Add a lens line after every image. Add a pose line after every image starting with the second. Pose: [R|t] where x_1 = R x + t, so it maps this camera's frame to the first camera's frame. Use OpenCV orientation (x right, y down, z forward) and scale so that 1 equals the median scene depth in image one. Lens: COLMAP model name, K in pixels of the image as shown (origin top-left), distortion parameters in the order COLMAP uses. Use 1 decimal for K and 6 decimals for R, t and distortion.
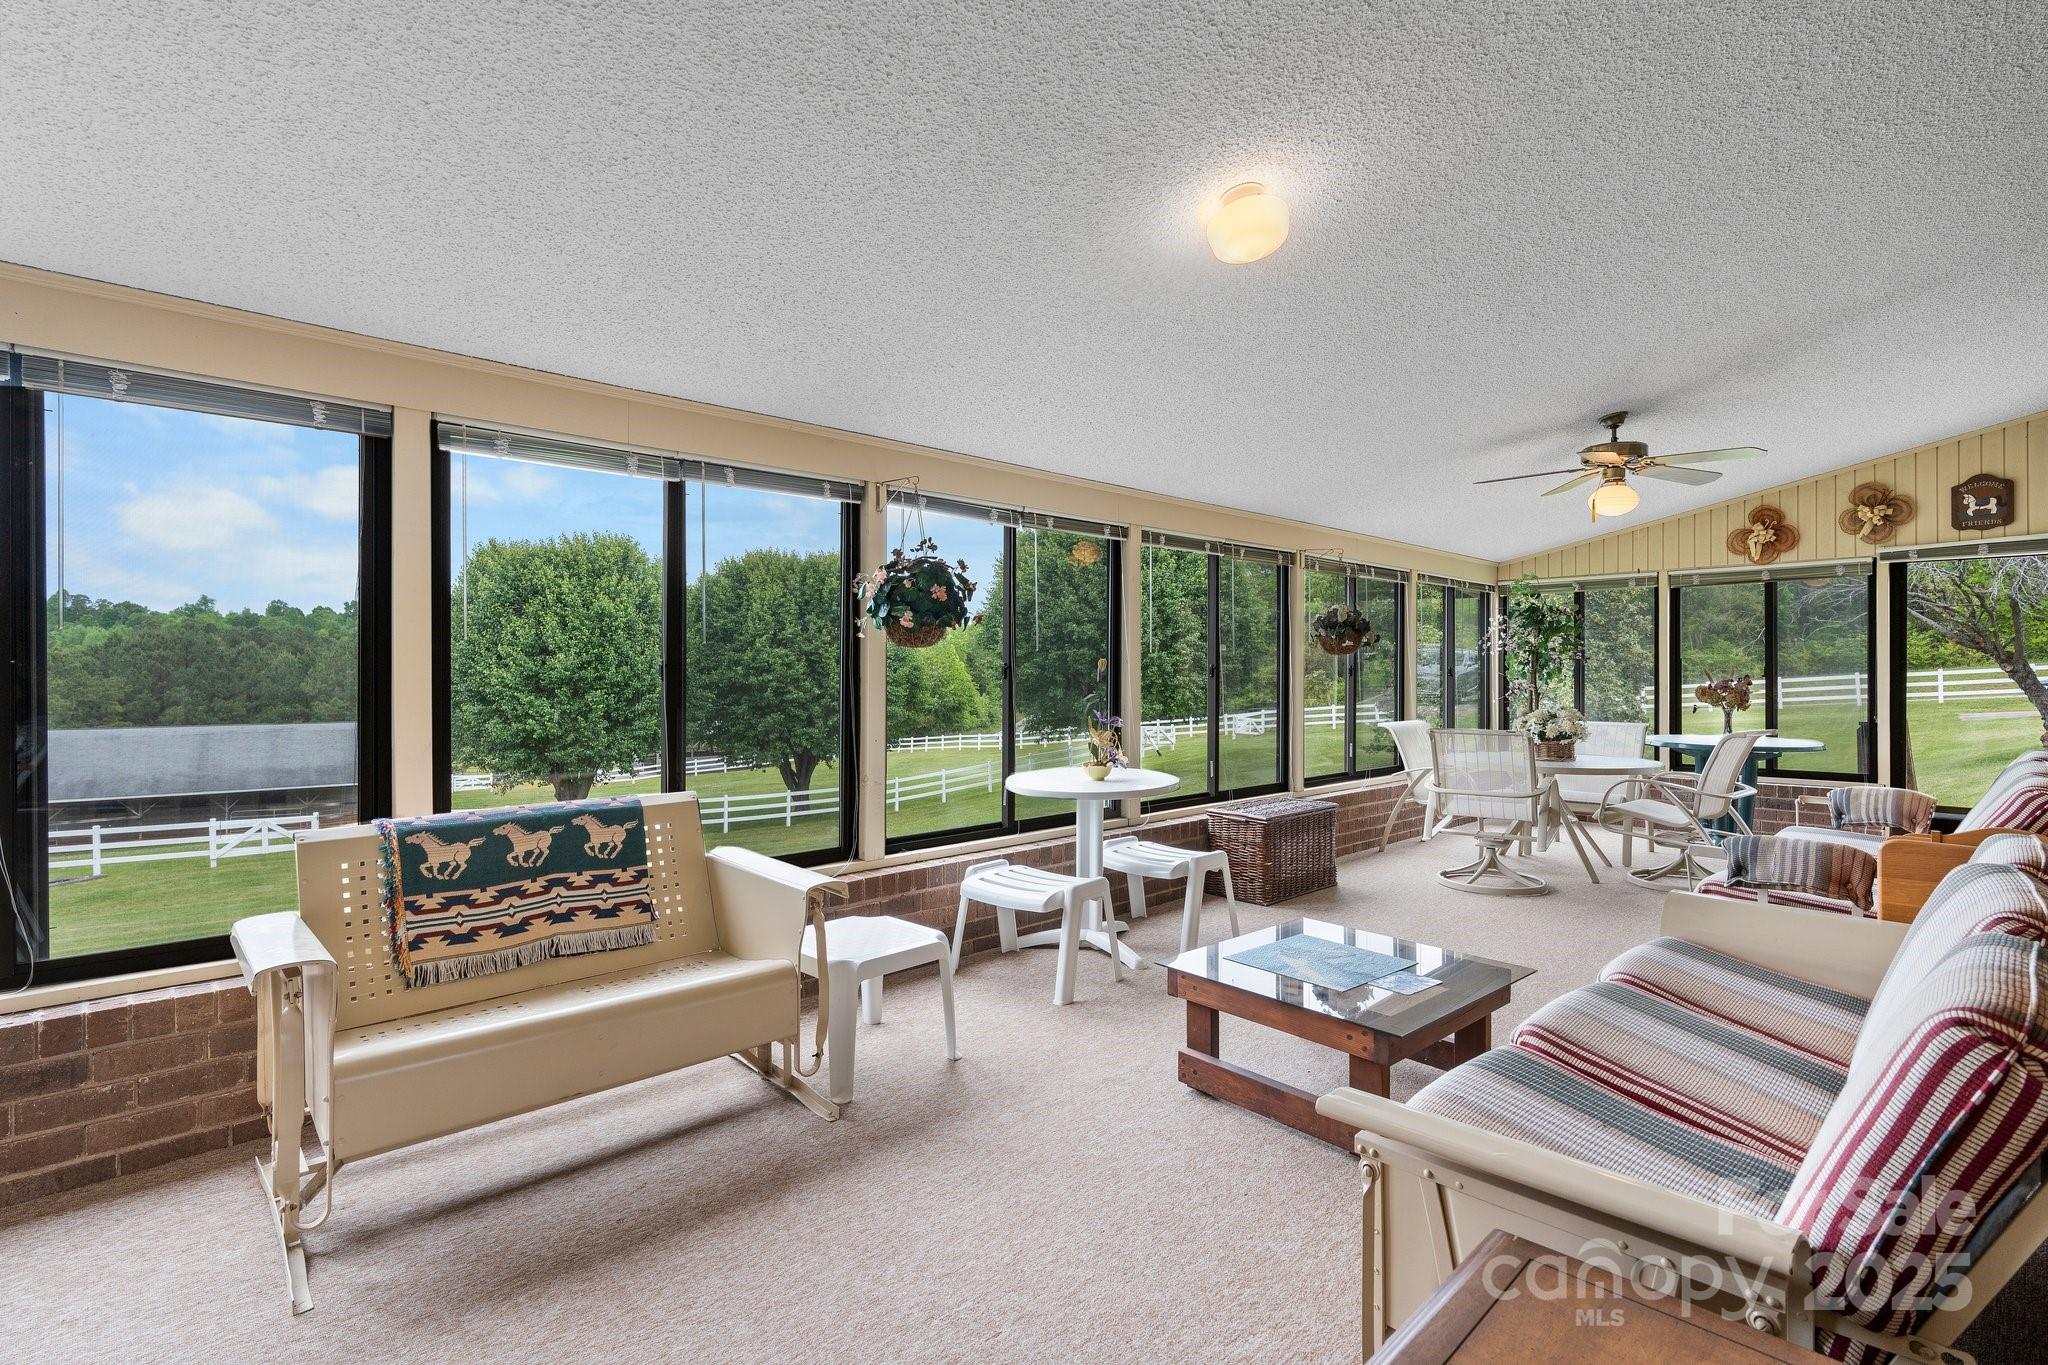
lens RADIAL K [[986.9, 0, 1019.9], [0, 986.9, 678.2], [0, 0, 1]] dist [0.003499, 0.000311]
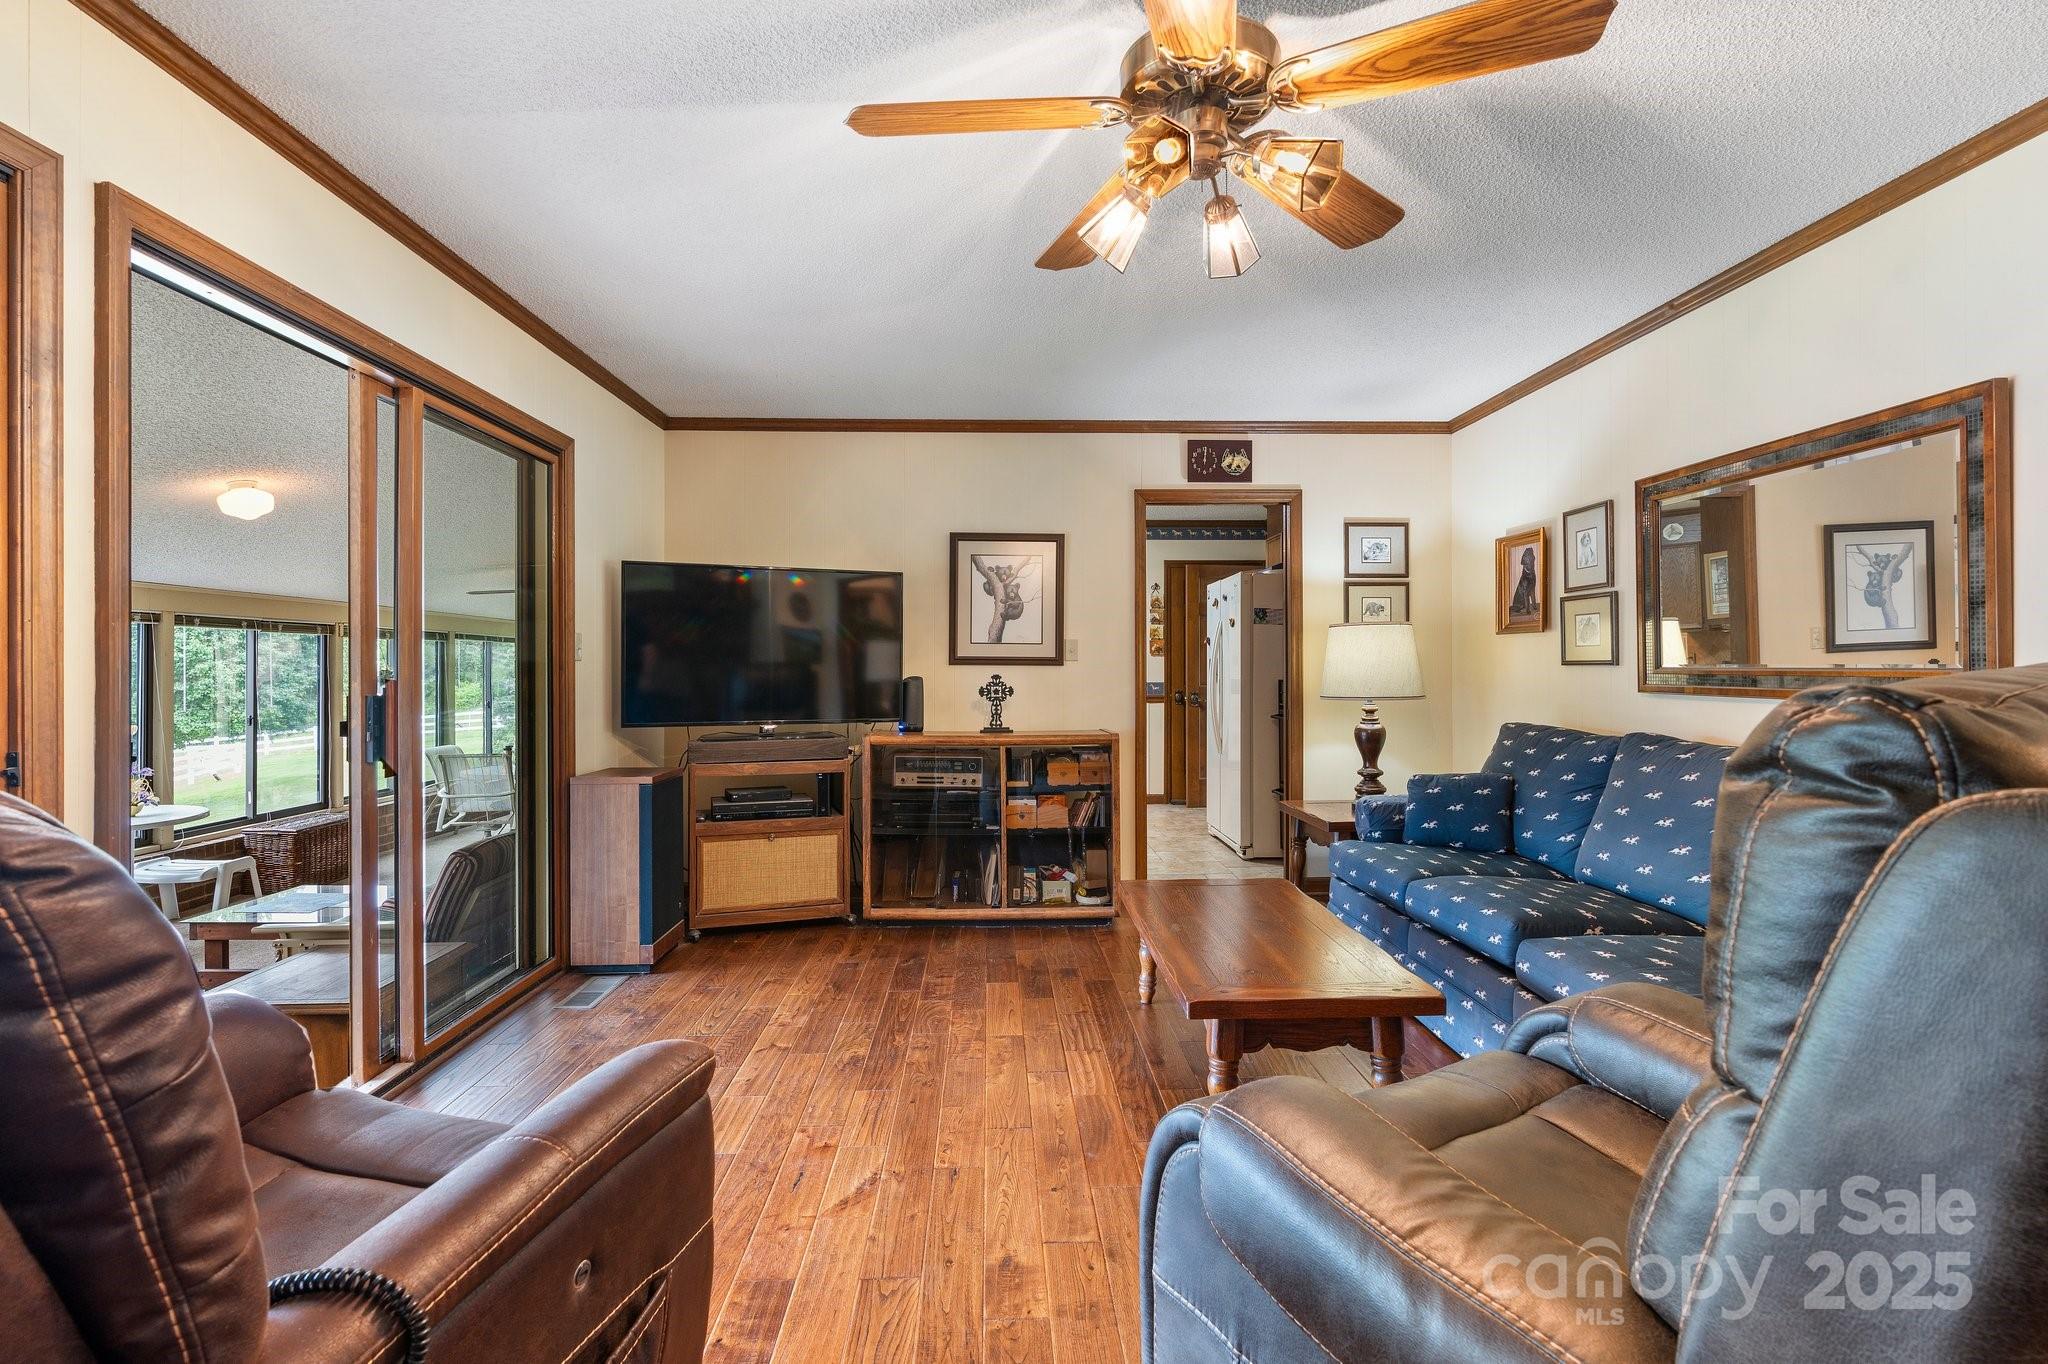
lens RADIAL K [[925.9, 0, 1022.7], [0, 925.9, 673.3], [0, 0, 1]] dist [-0.004896, 0.002333]
pose [[0.653157, -0.000075, 0.757222, -0.069619], [0.004059, 0.999986, -0.003402, -0.074627], [-0.757212, 0.005295, 0.653148, -0.657446]]
